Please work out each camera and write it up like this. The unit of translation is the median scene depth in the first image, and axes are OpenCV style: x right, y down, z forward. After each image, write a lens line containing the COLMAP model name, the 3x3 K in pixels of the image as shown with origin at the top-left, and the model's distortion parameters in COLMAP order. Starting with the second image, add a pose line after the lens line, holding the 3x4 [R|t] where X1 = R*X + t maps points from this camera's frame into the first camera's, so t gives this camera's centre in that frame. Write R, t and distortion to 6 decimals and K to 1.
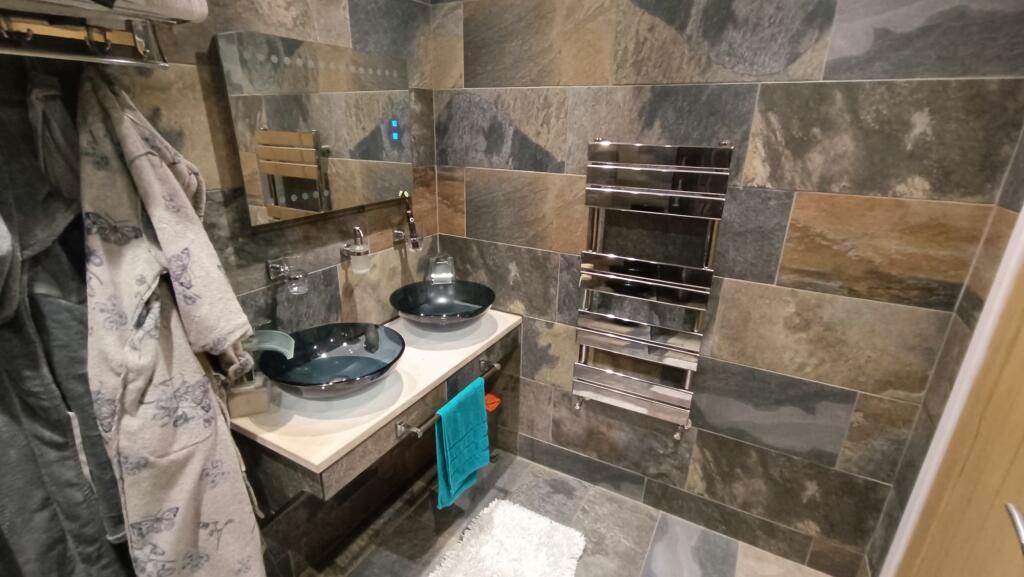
lens RADIAL K [[469.8, 0, 512.3], [0, 469.8, 294.5], [0, 0, 1]] dist [0.004425, 0.002561]
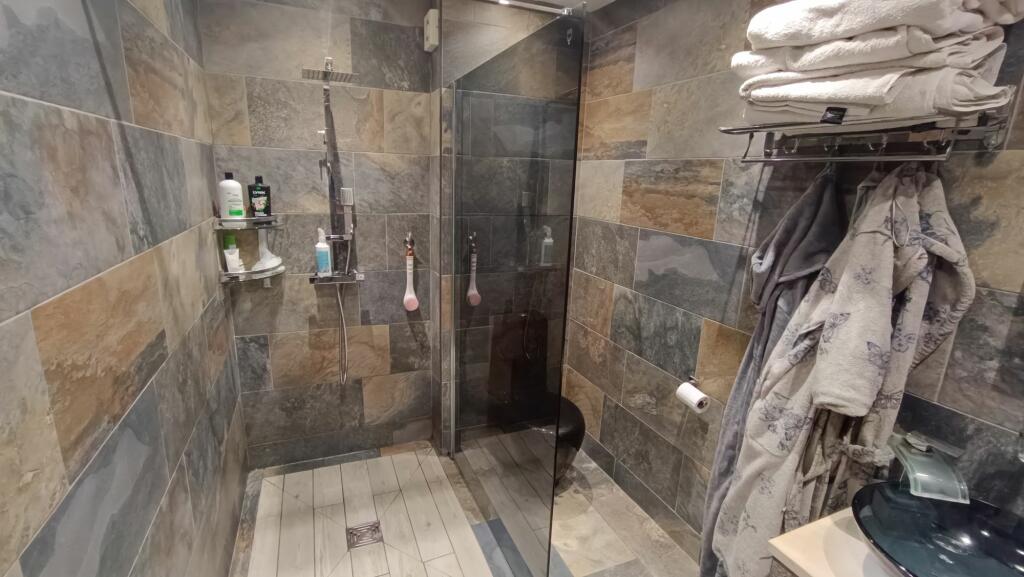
lens RADIAL K [[469.8, 0, 511.4], [0, 469.8, 288.6], [0, 0, 1]] dist [0.004425, 0.002561]
pose [[-0.595418, 0.159420, -0.787440, 0.636960], [-0.318861, 0.852728, 0.413743, -0.345427], [0.737431, 0.497434, -0.456897, 0.867400]]
